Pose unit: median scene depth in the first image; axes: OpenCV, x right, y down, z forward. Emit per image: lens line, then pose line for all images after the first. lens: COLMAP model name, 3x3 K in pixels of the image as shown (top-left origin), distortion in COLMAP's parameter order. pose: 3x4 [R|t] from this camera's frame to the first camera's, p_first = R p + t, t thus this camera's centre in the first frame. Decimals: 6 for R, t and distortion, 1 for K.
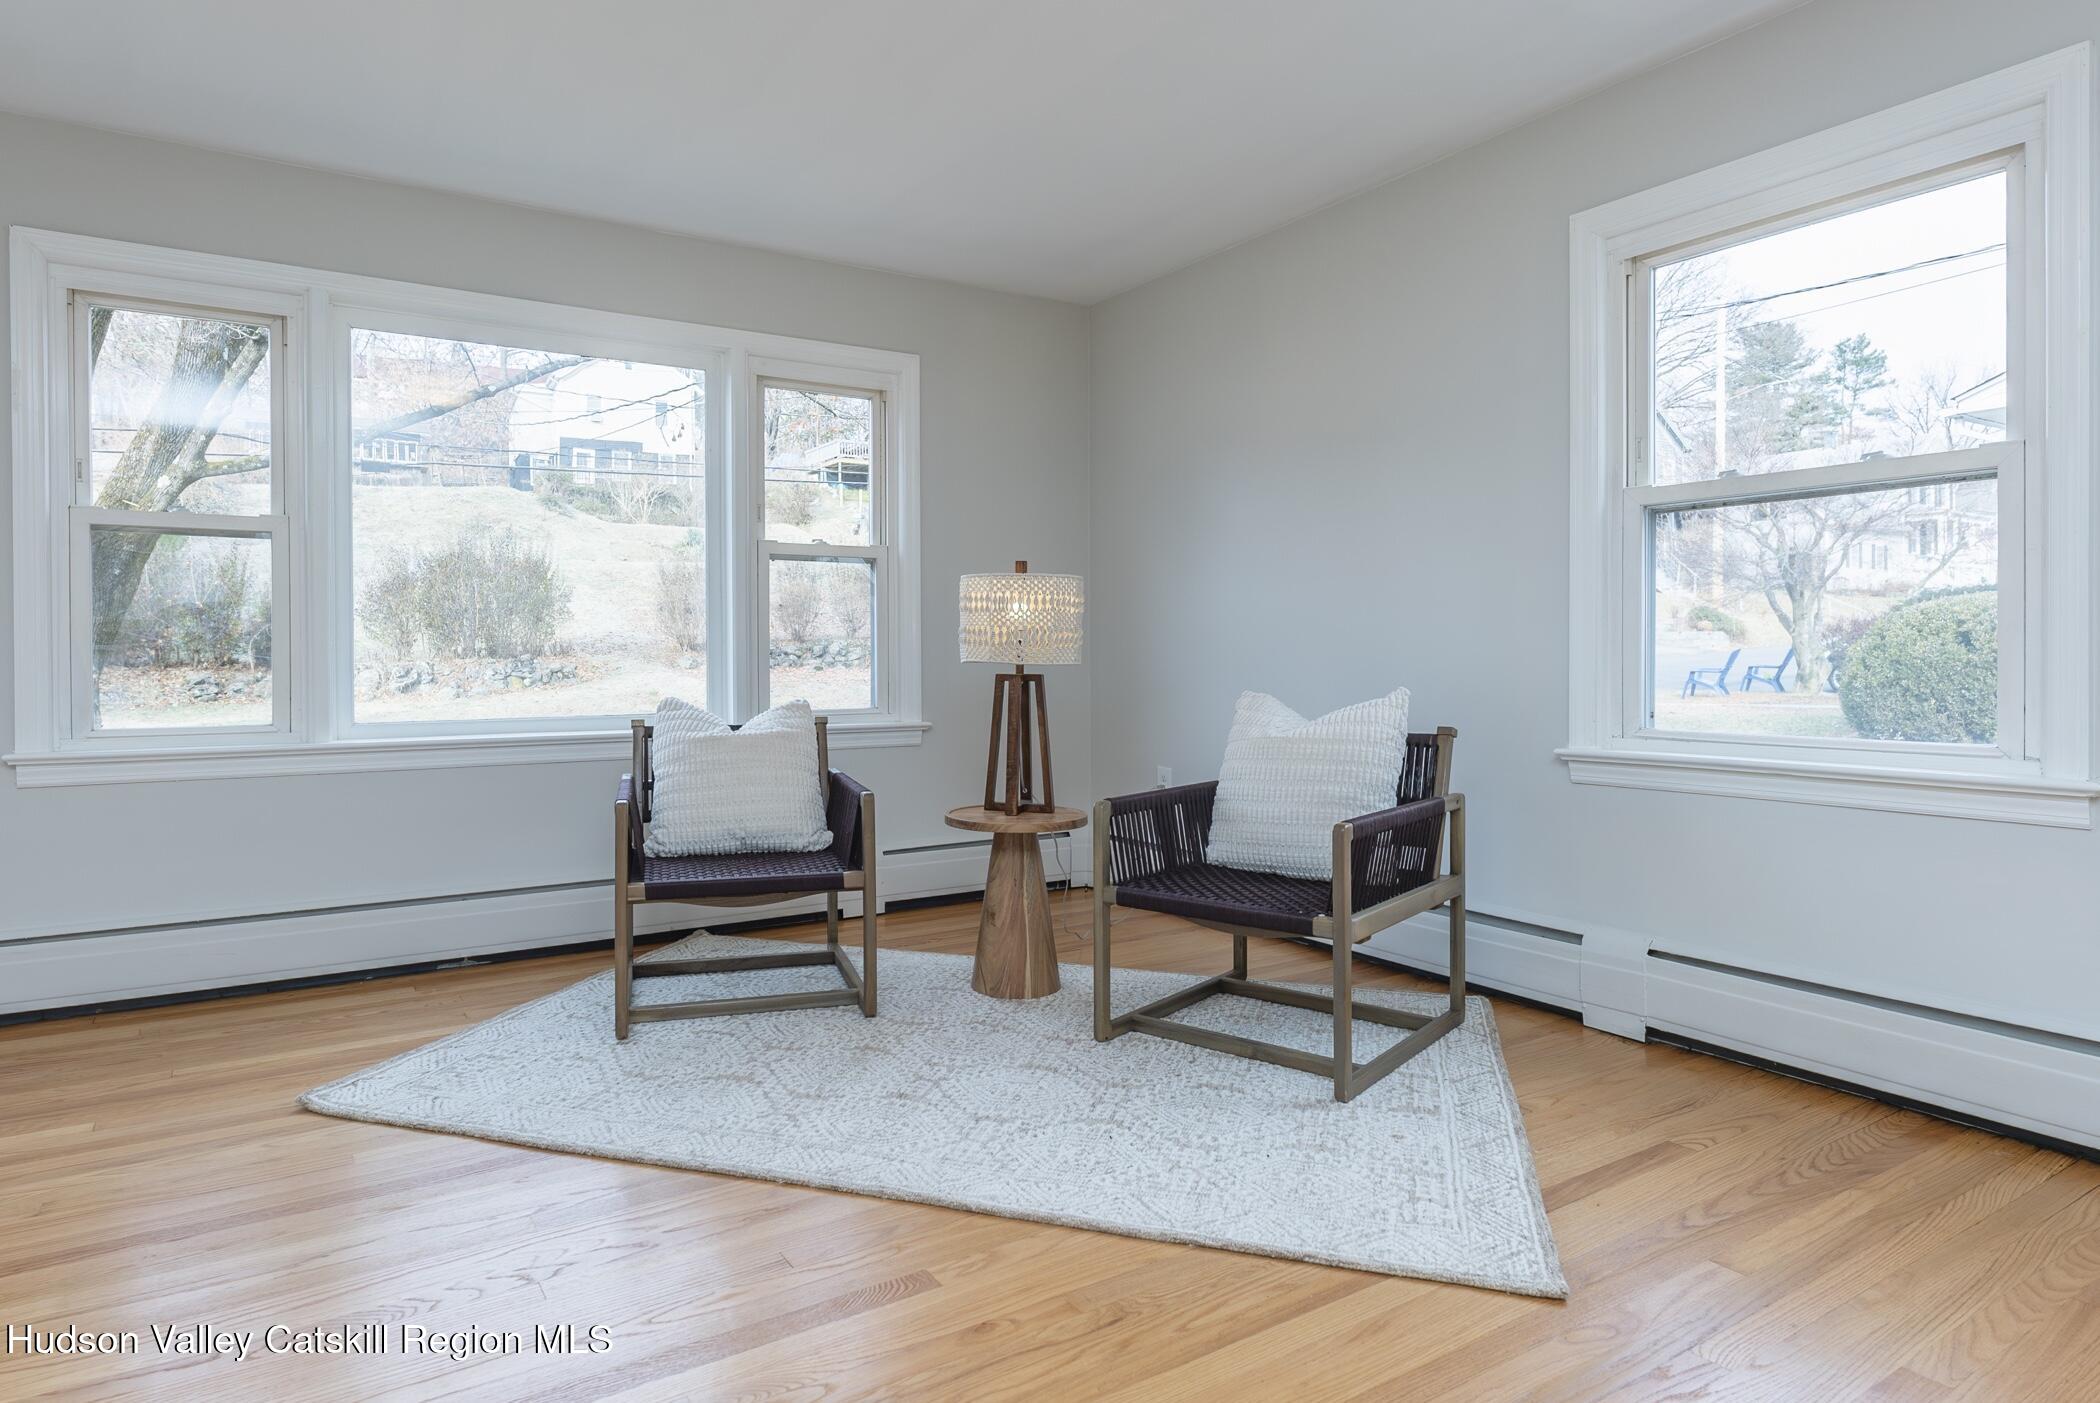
lens RADIAL K [[1227.4, 0, 1010.8], [0, 1227.4, 702.2], [0, 0, 1]] dist [0.016930, 0.000435]
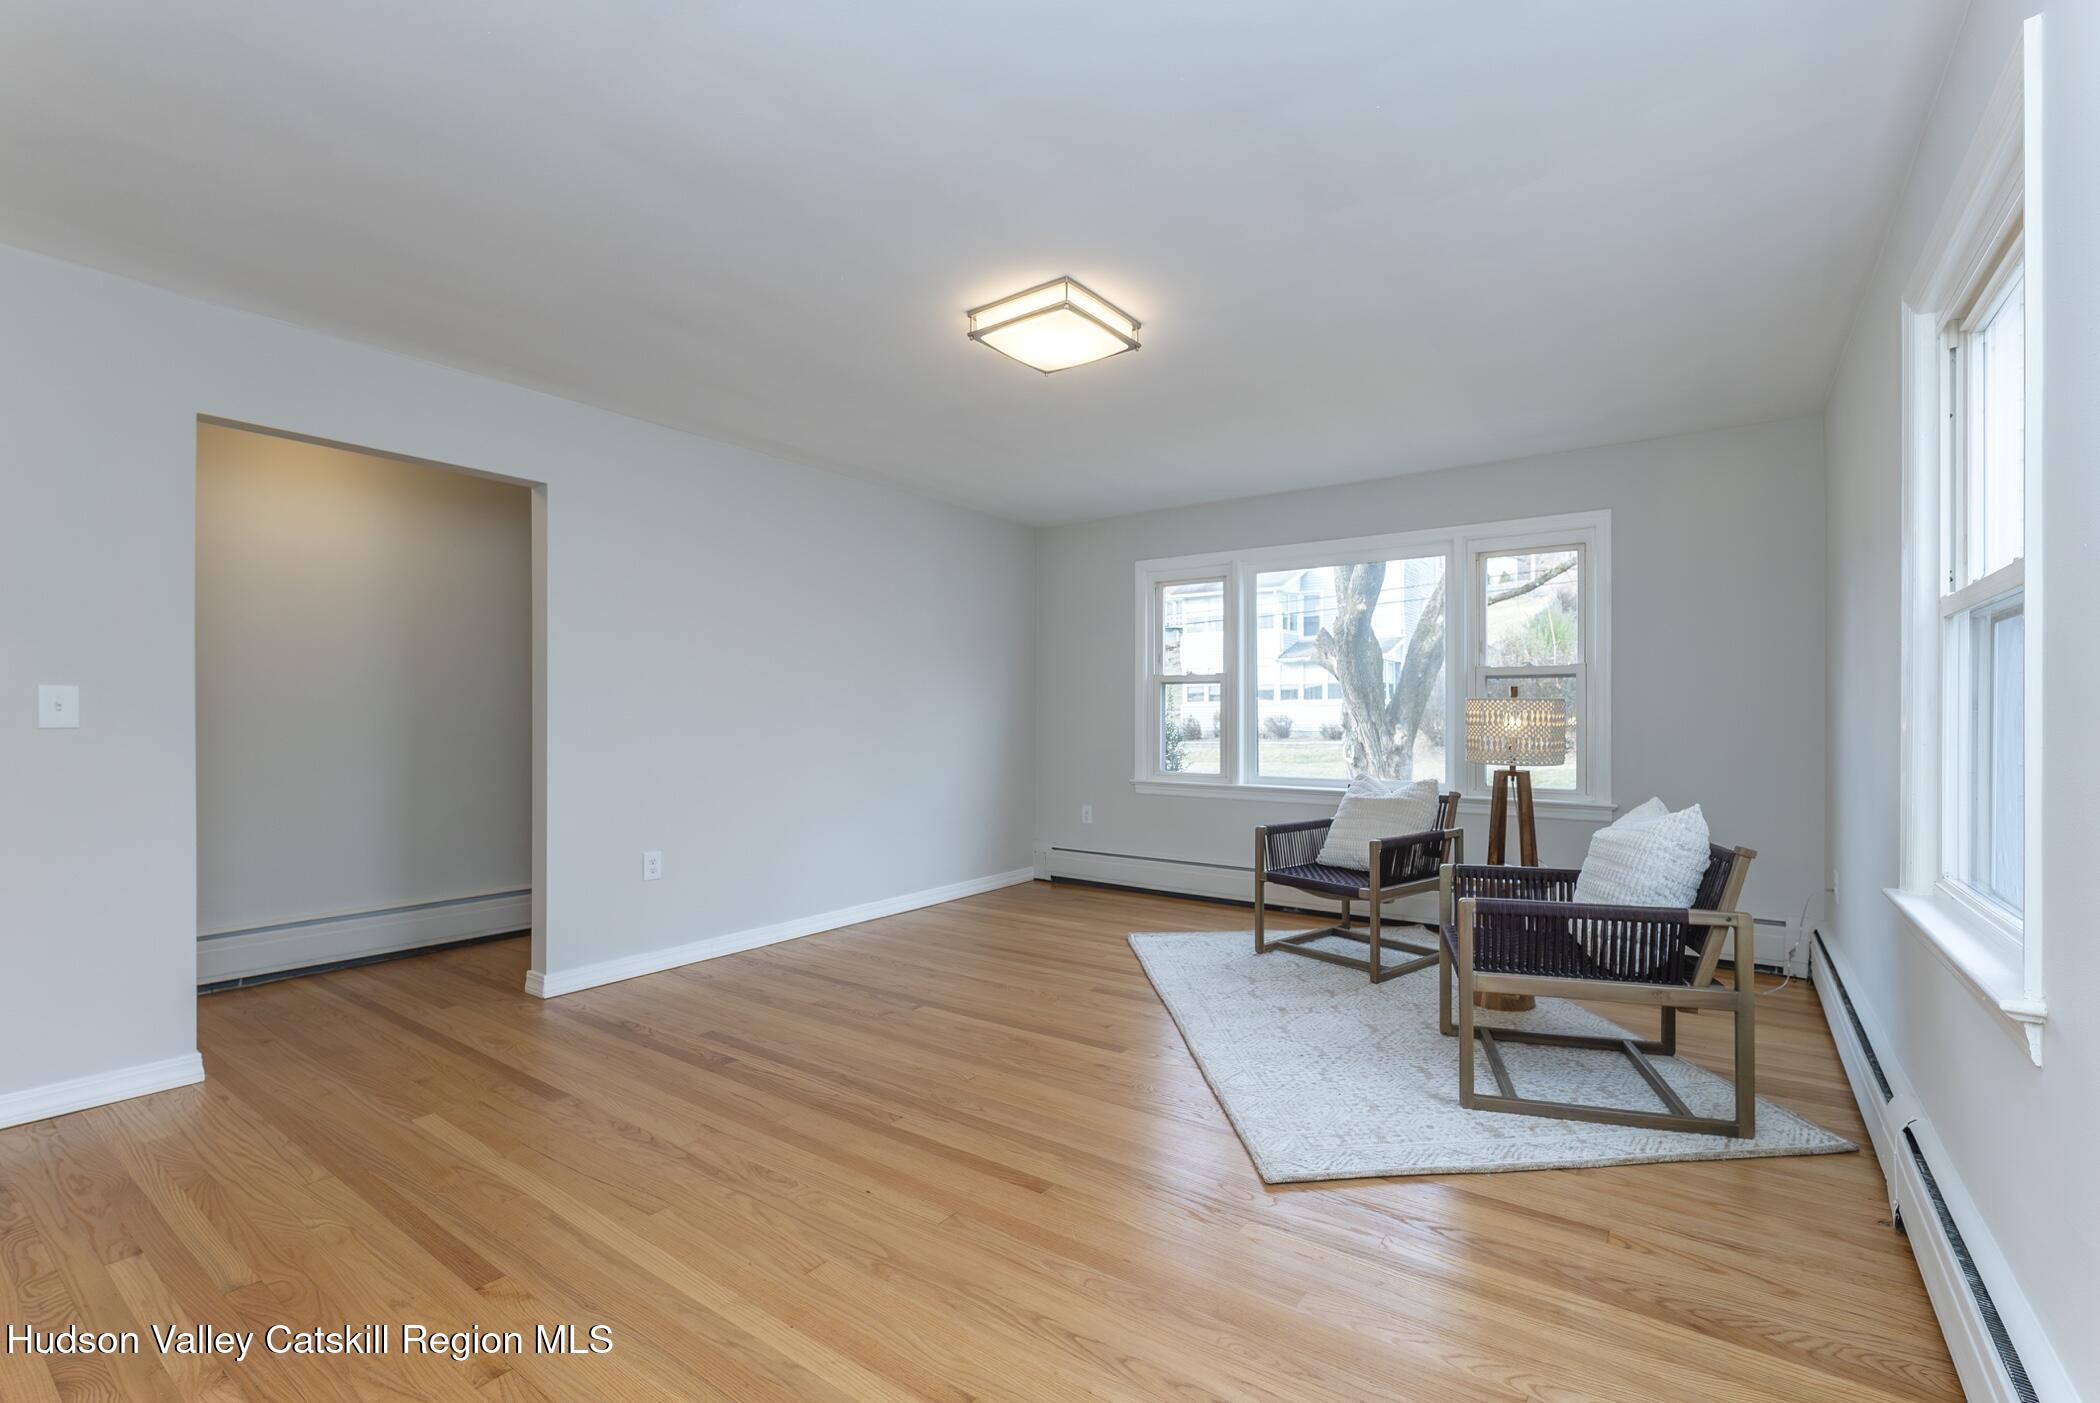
lens RADIAL K [[910.0, 0, 992.9], [0, 910.0, 712.4], [0, 0, 1]] dist [0.001123, 0.000206]
pose [[0.351589, 0.001094, -0.936154, 0.787898], [-0.040570, 0.999078, -0.014069, -0.051524], [0.935275, 0.042926, 0.351309, 0.134991]]
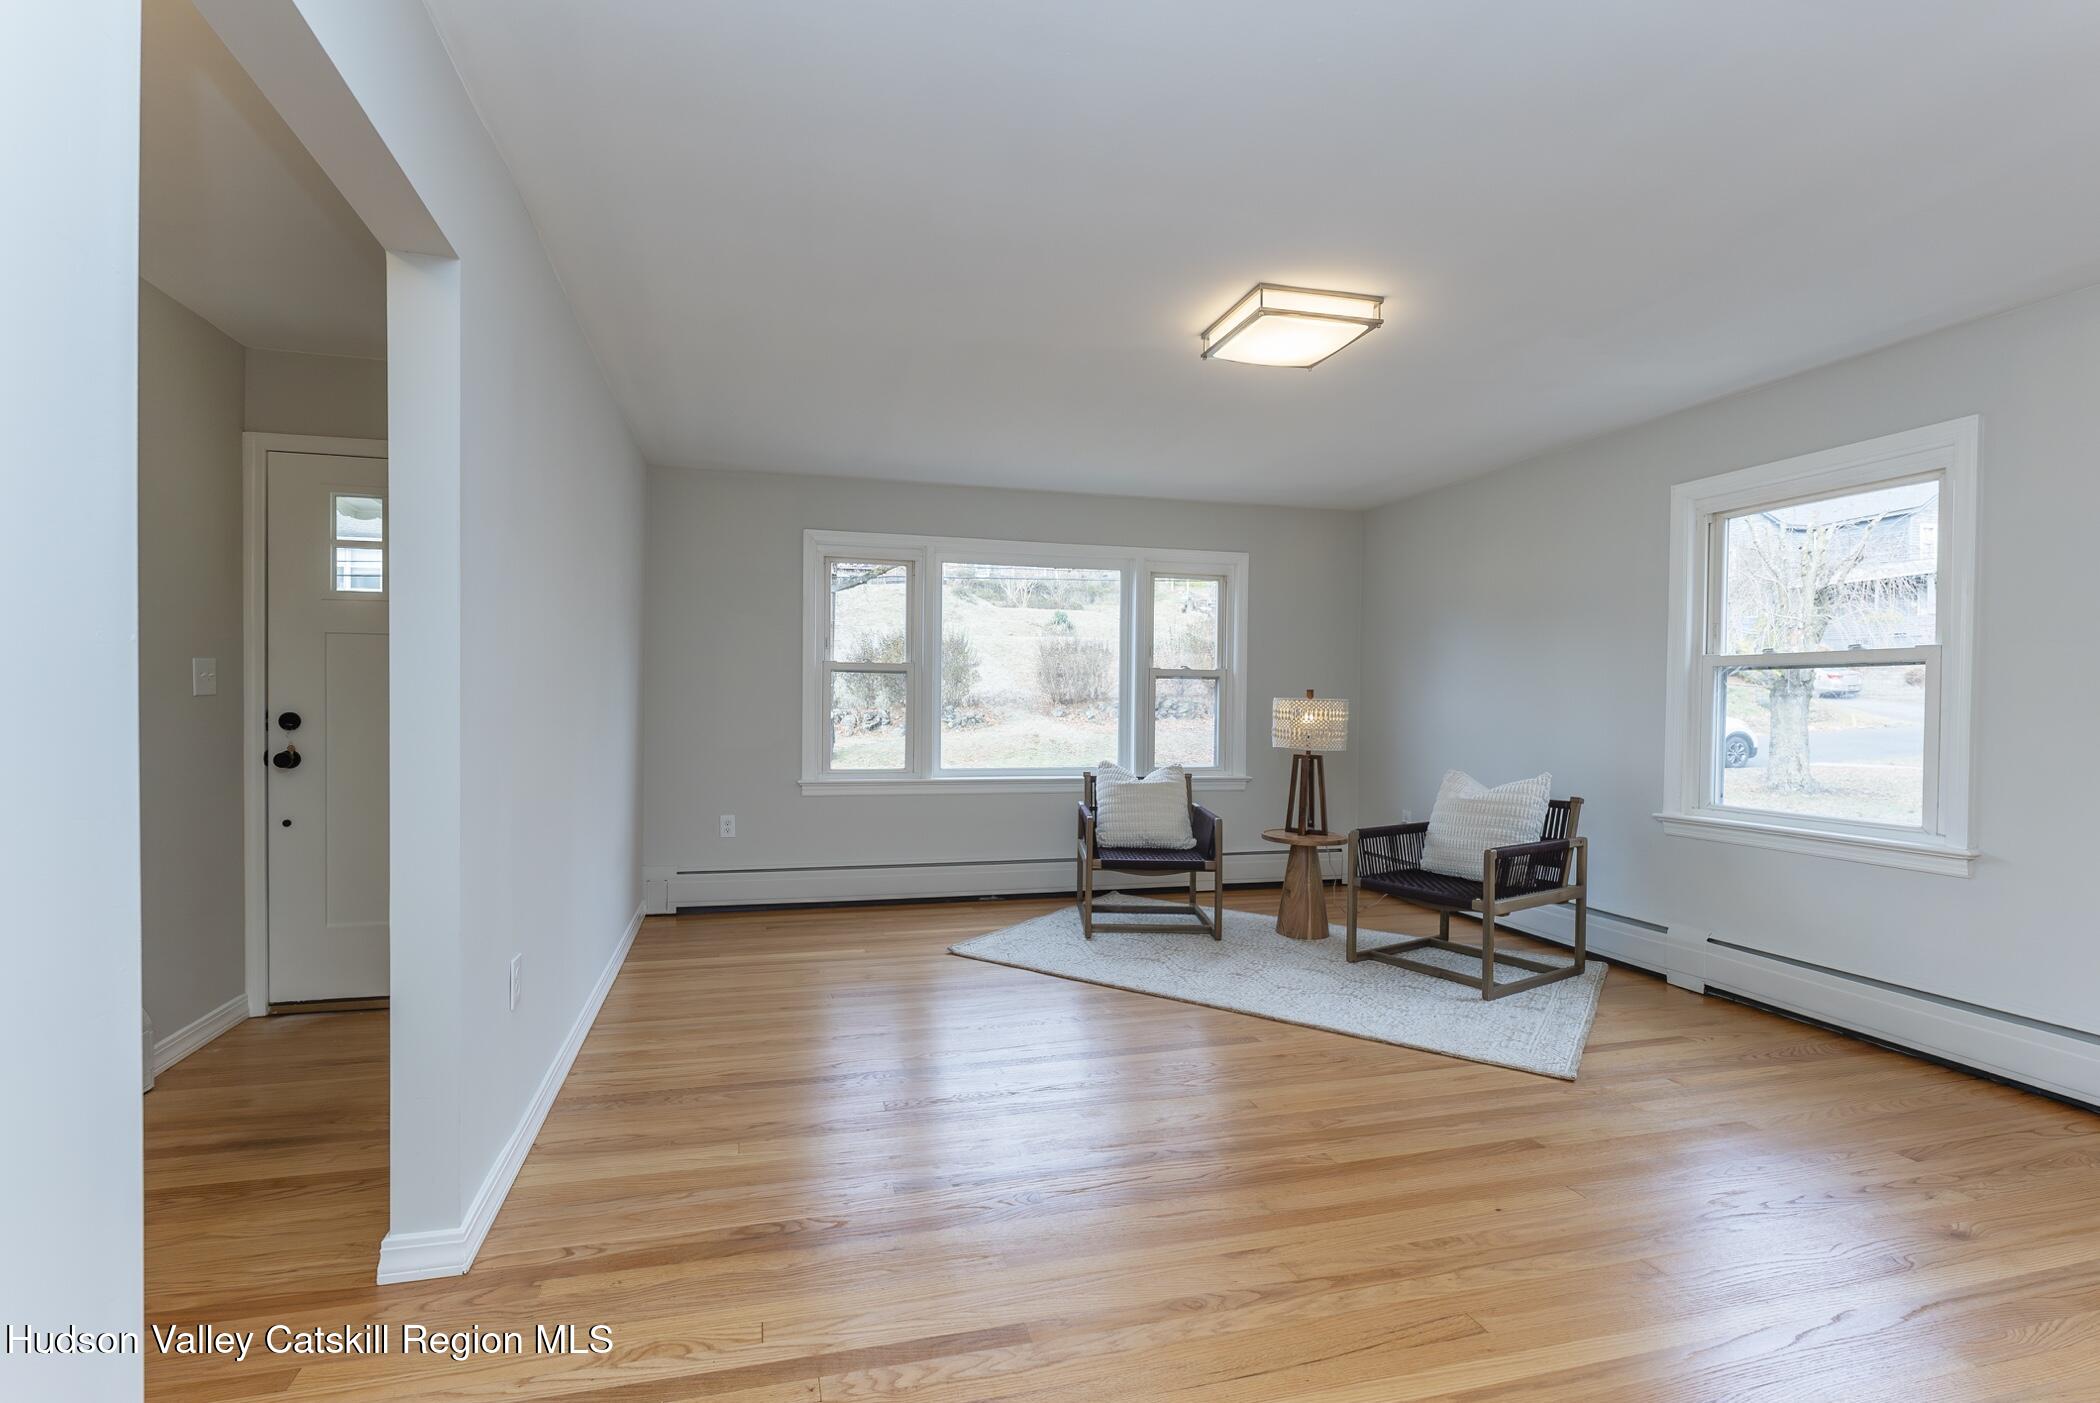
lens RADIAL K [[982.5, 0, 974.5], [0, 982.5, 717.9], [0, 0, 1]] dist [0.005539, 0.000226]
pose [[0.946142, 0.017665, -0.323270, 0.010012], [-0.024817, 0.999530, -0.018014, -0.039955], [0.322800, 0.025067, 0.946135, -0.496218]]
